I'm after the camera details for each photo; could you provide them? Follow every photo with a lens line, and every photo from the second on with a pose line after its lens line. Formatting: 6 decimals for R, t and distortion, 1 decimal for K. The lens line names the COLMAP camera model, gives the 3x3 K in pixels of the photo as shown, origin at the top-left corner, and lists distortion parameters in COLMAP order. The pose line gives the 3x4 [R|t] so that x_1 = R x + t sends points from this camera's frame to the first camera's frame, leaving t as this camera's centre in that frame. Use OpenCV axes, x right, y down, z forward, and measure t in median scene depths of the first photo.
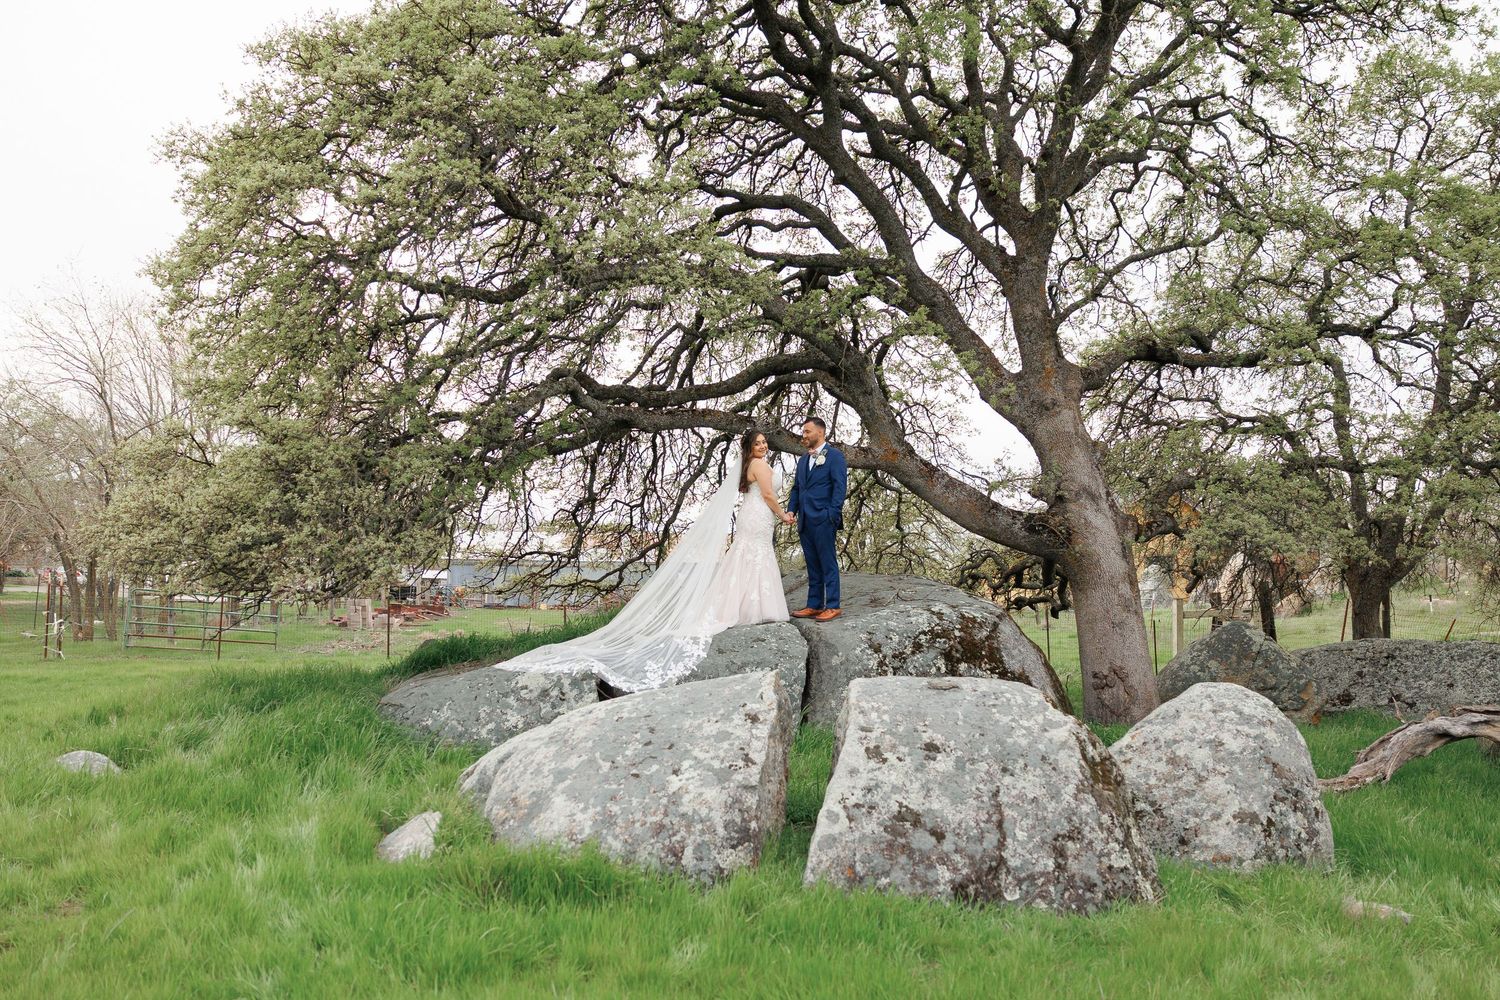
lens RADIAL K [[1189.2, 0, 733.3], [0, 1189.2, 548.5], [0, 0, 1]] dist [0.008820, -0.001792]
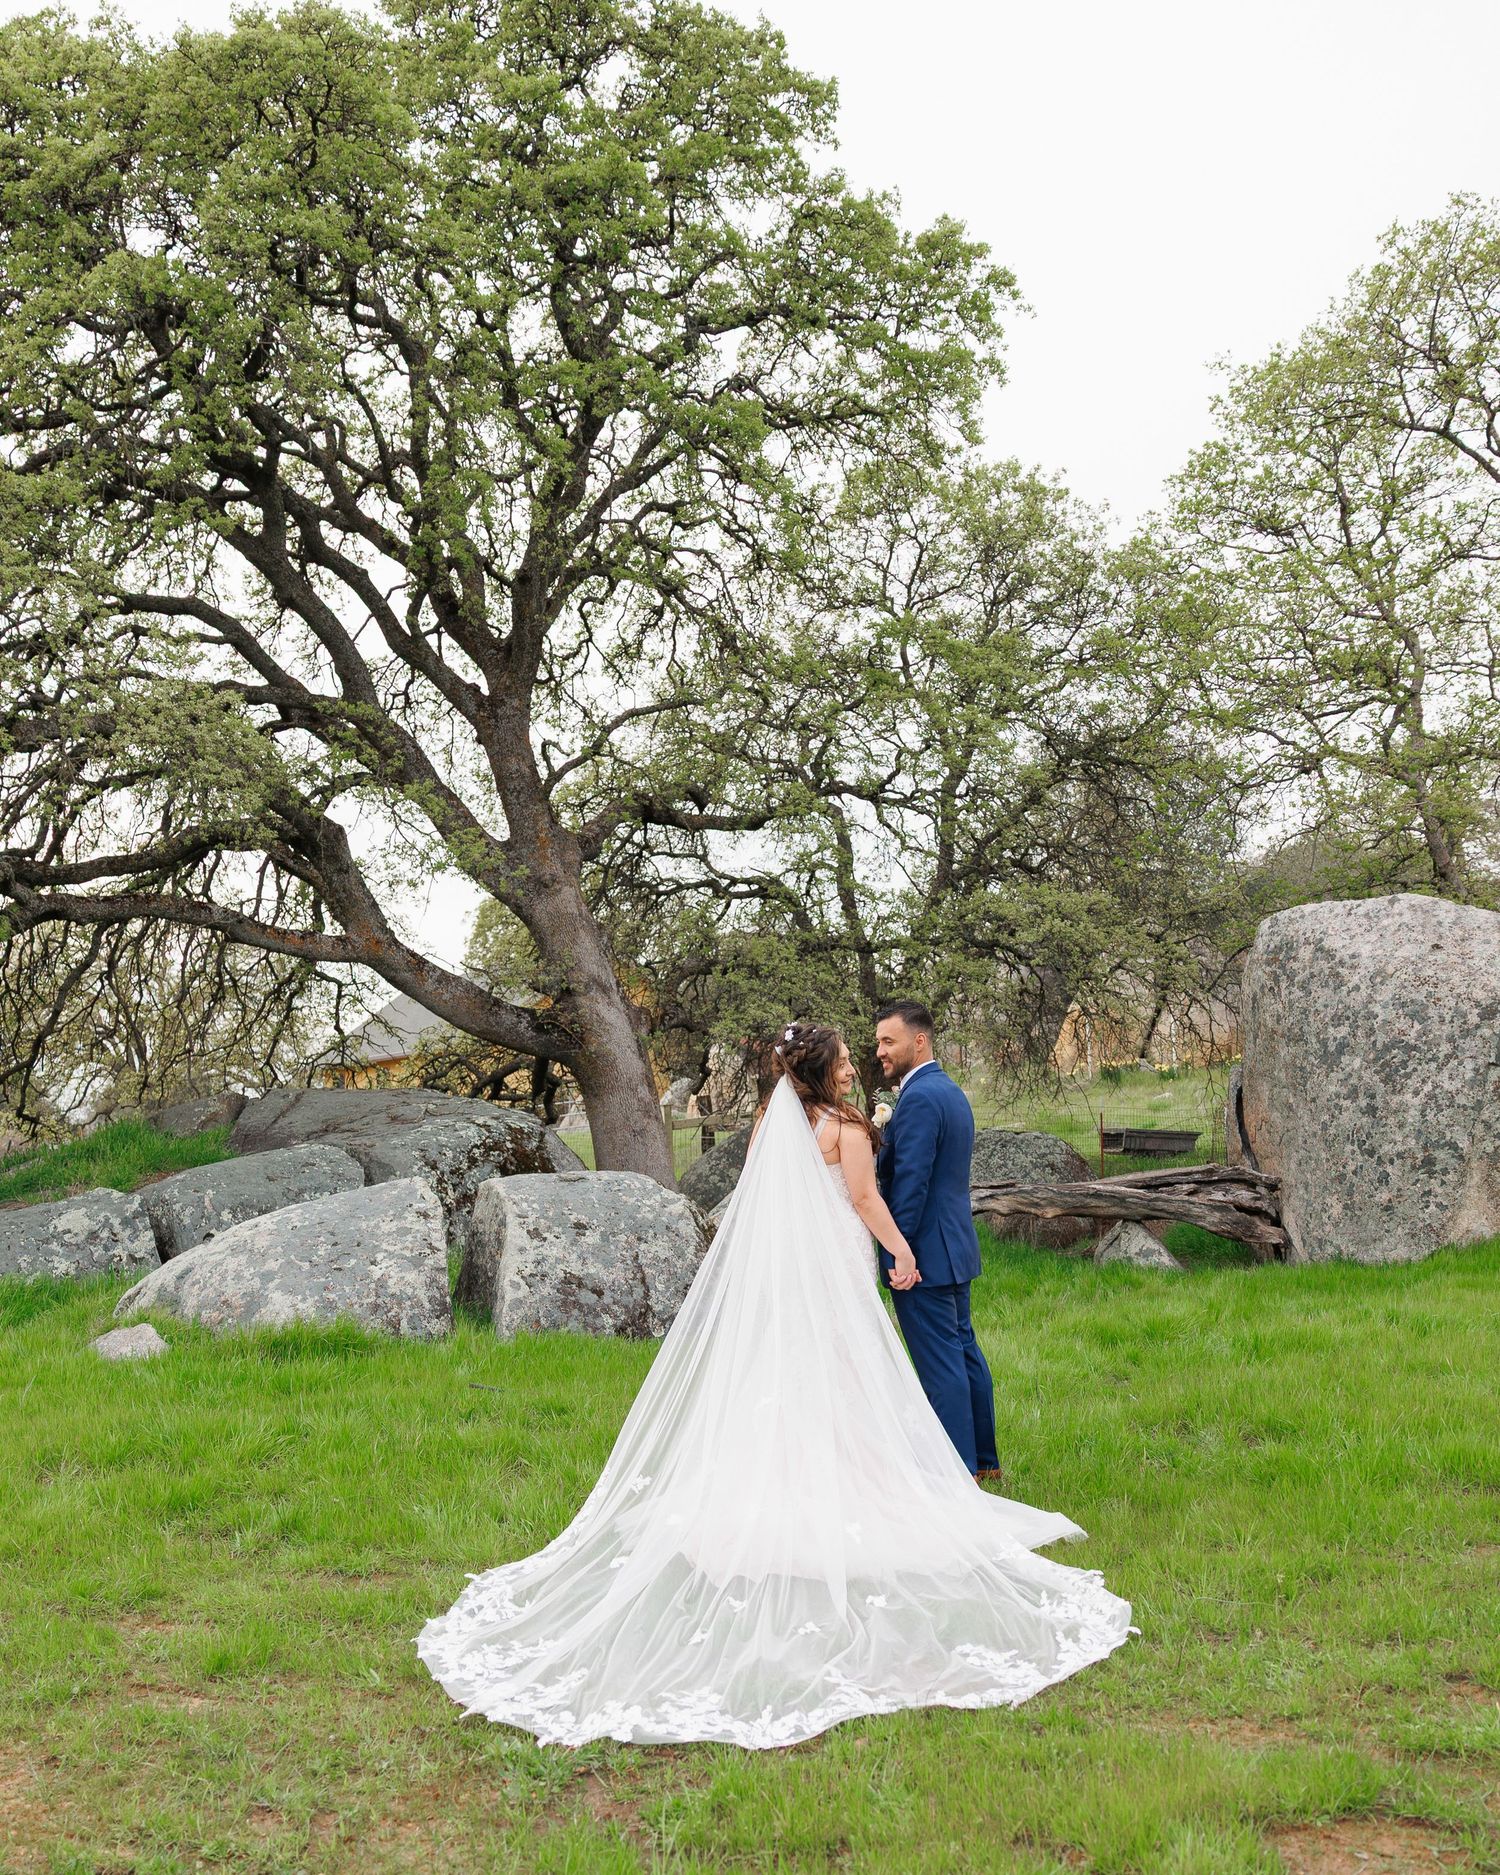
lens RADIAL K [[1872.5, 0, 749.0], [0, 1872.5, 1099.8], [0, 0, 1]] dist [-0.002497, 0.000760]
pose [[0.909798, -0.052645, 0.411700, -0.155956], [0.041568, 0.998493, 0.035820, -0.006104], [-0.412966, -0.015475, 0.910615, -0.269623]]
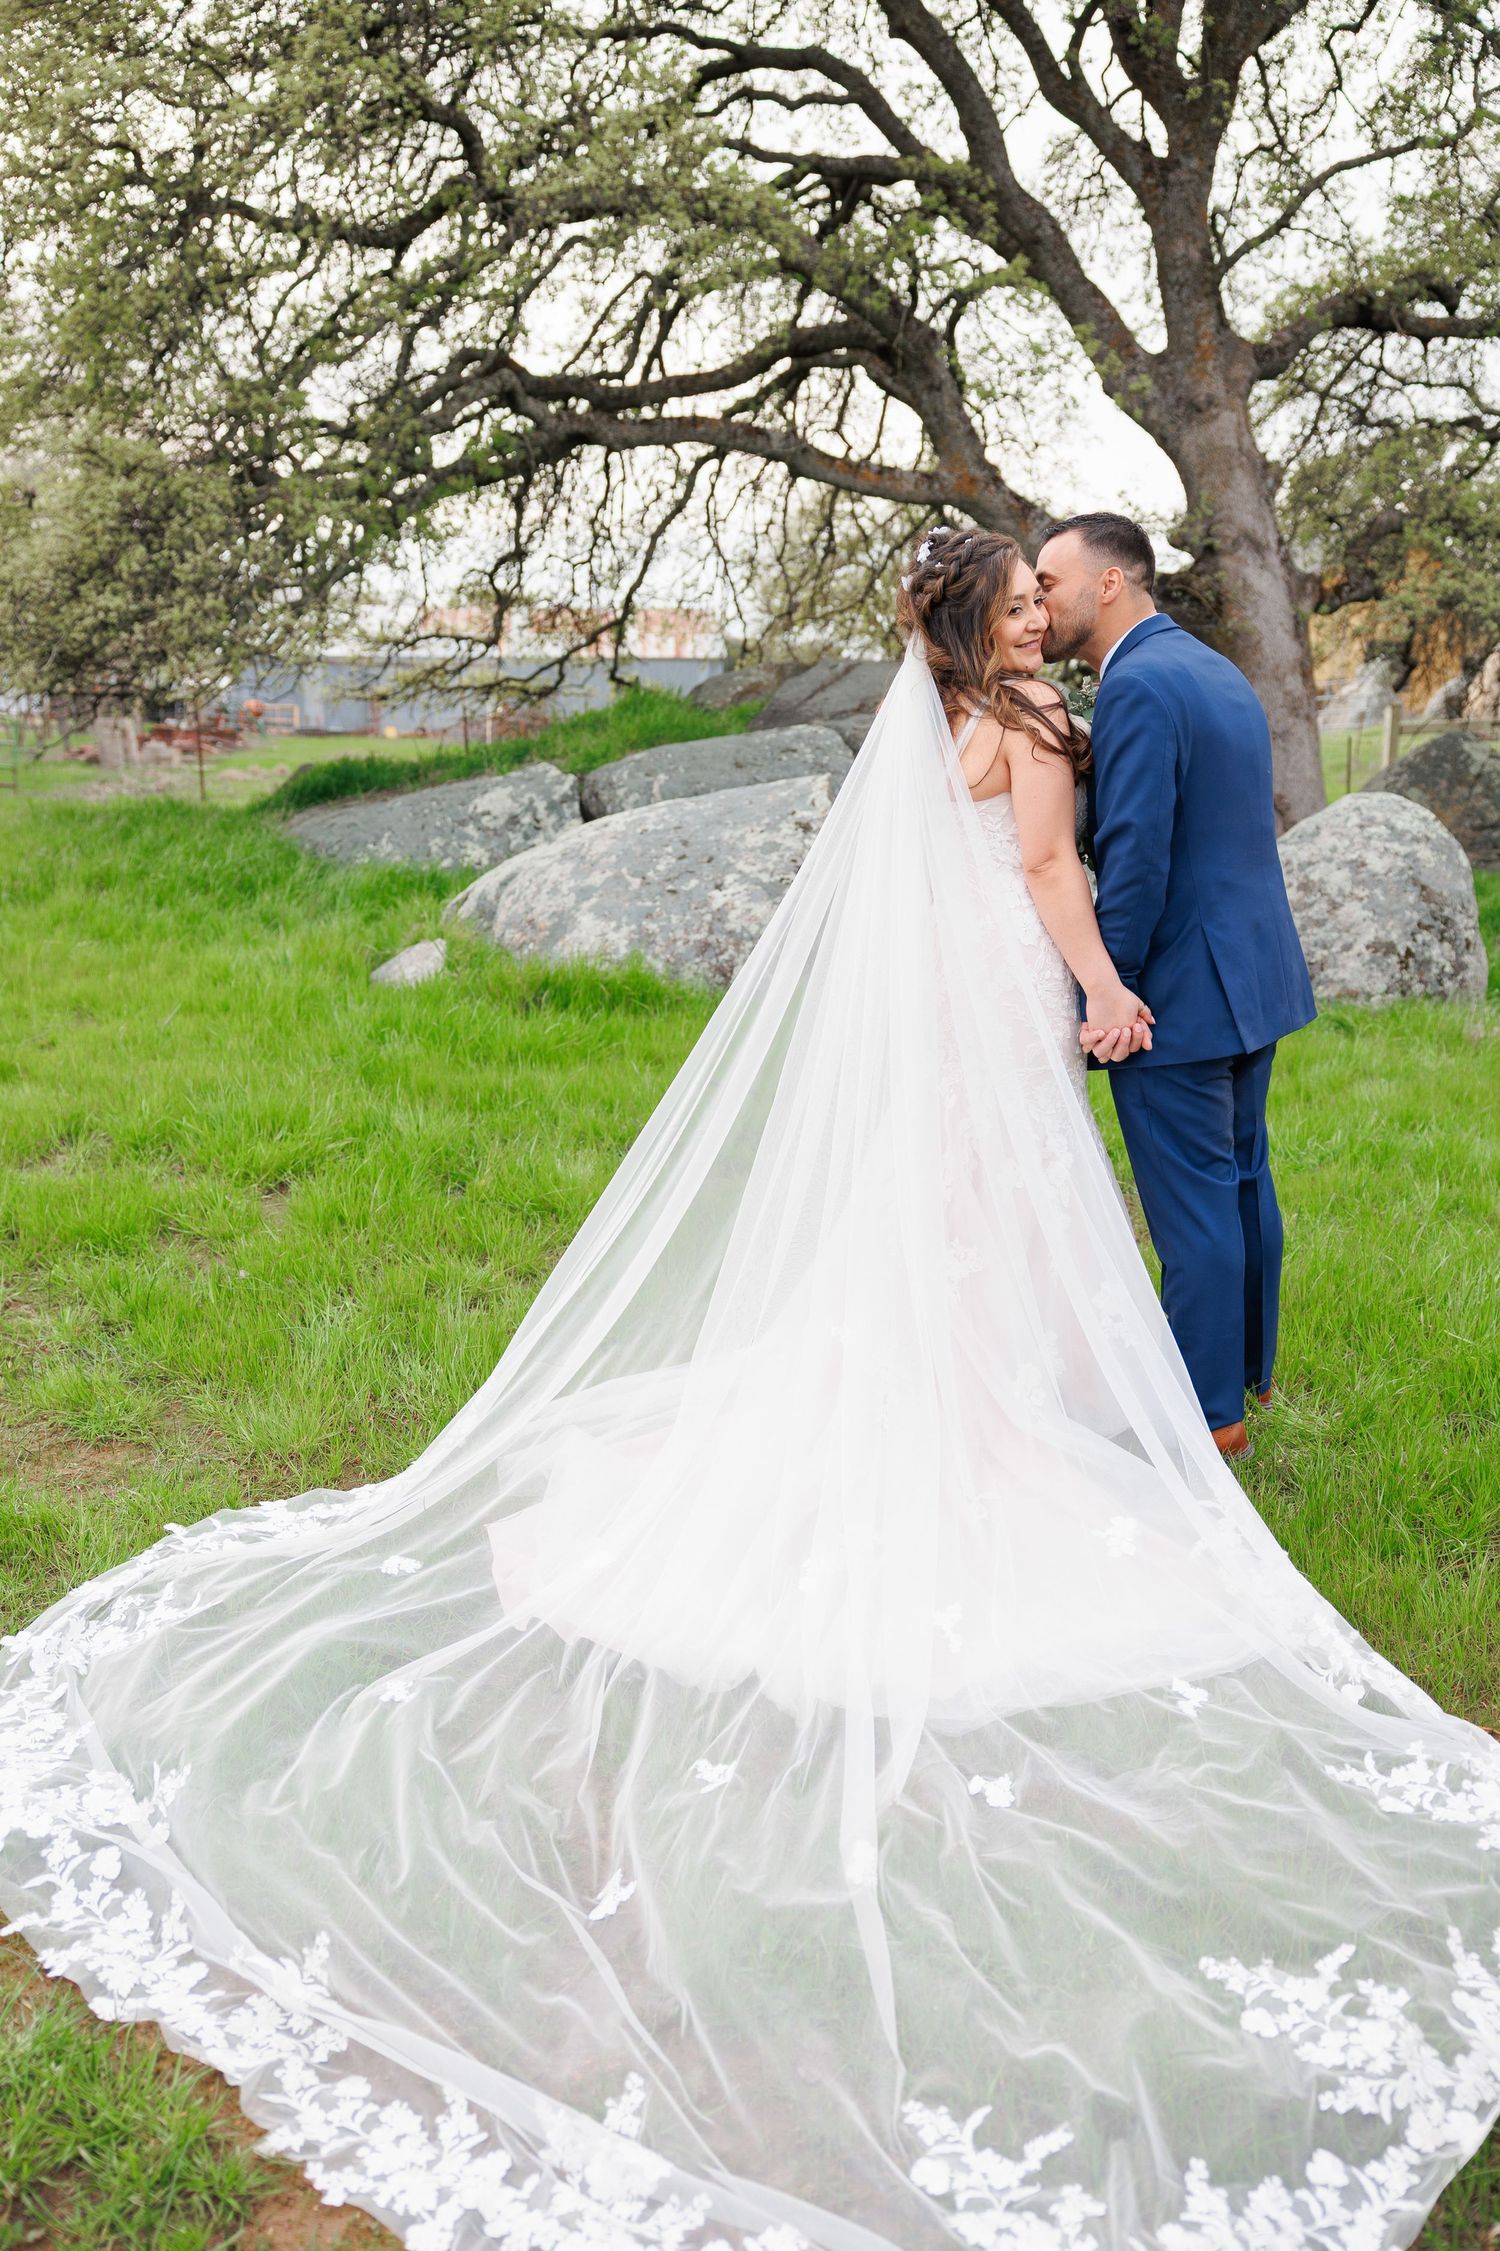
lens RADIAL K [[1913.5, 0, 750.0], [0, 1913.5, 1125.5], [0, 0, 1]] dist [0.002312, 0.012349]
pose [[0.999606, -0.012500, 0.025124, -0.021622], [0.005846, 0.968432, 0.249210, 0.002913], [-0.027446, -0.248965, 0.968123, -0.136891]]
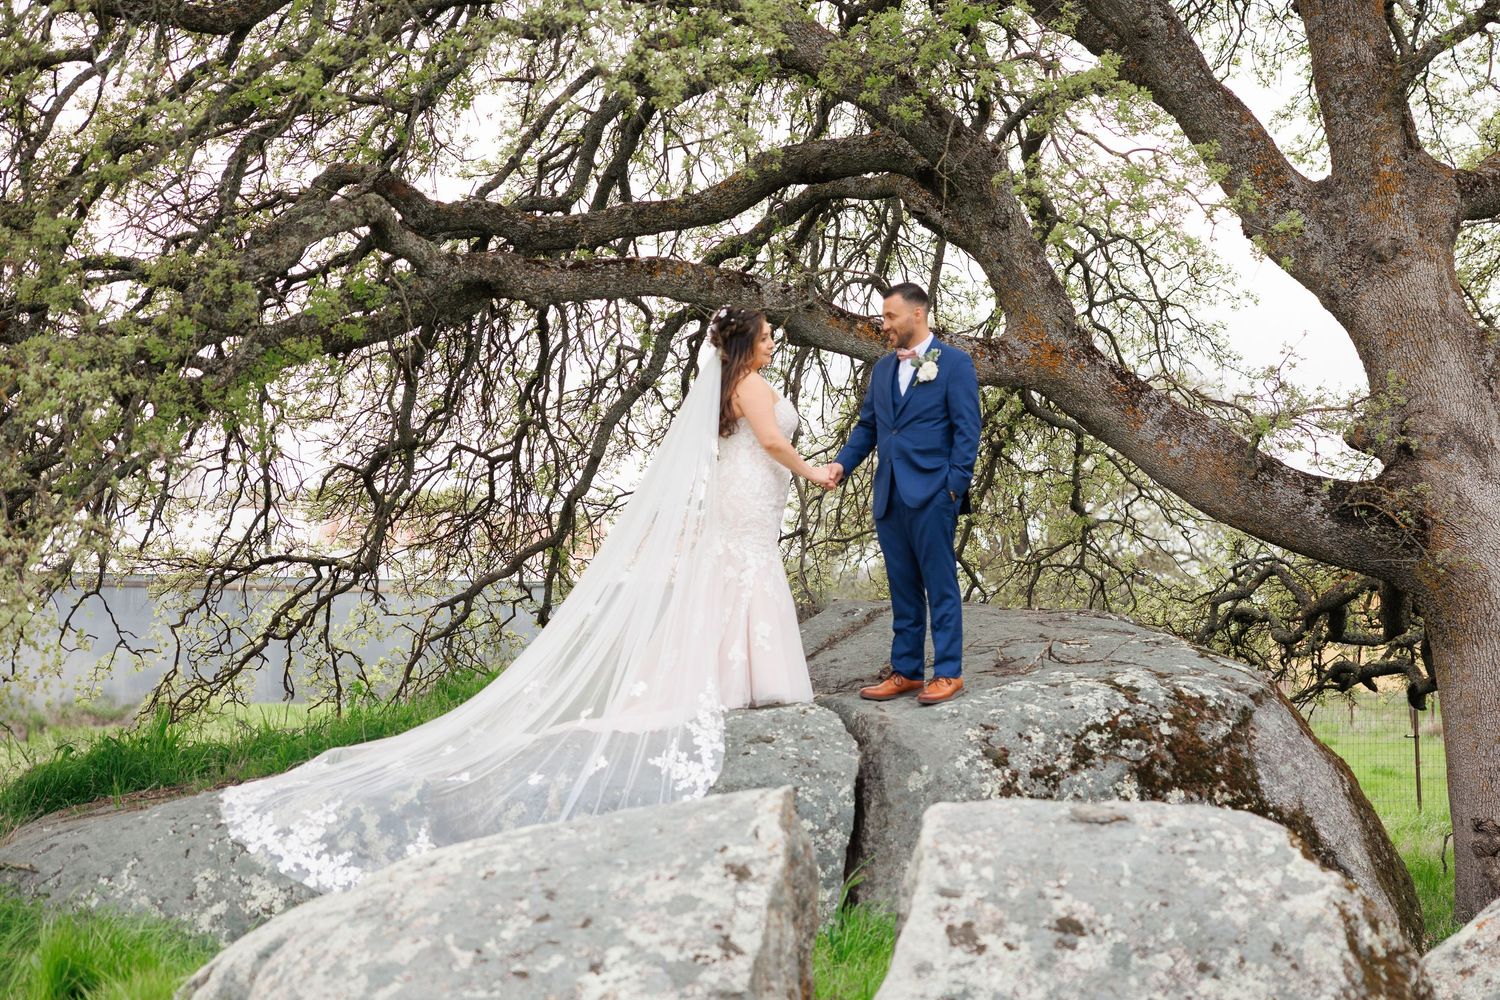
lens RADIAL K [[2800.8, 0, 775.9], [0, 2800.8, 497.4], [0, 0, 1]] dist [0.034691, 0.155427]
pose [[0.999778, 0.006003, 0.020208, 0.002349], [-0.005620, 0.999805, -0.018943, -0.000950], [-0.020317, 0.018825, 0.999616, -0.097694]]
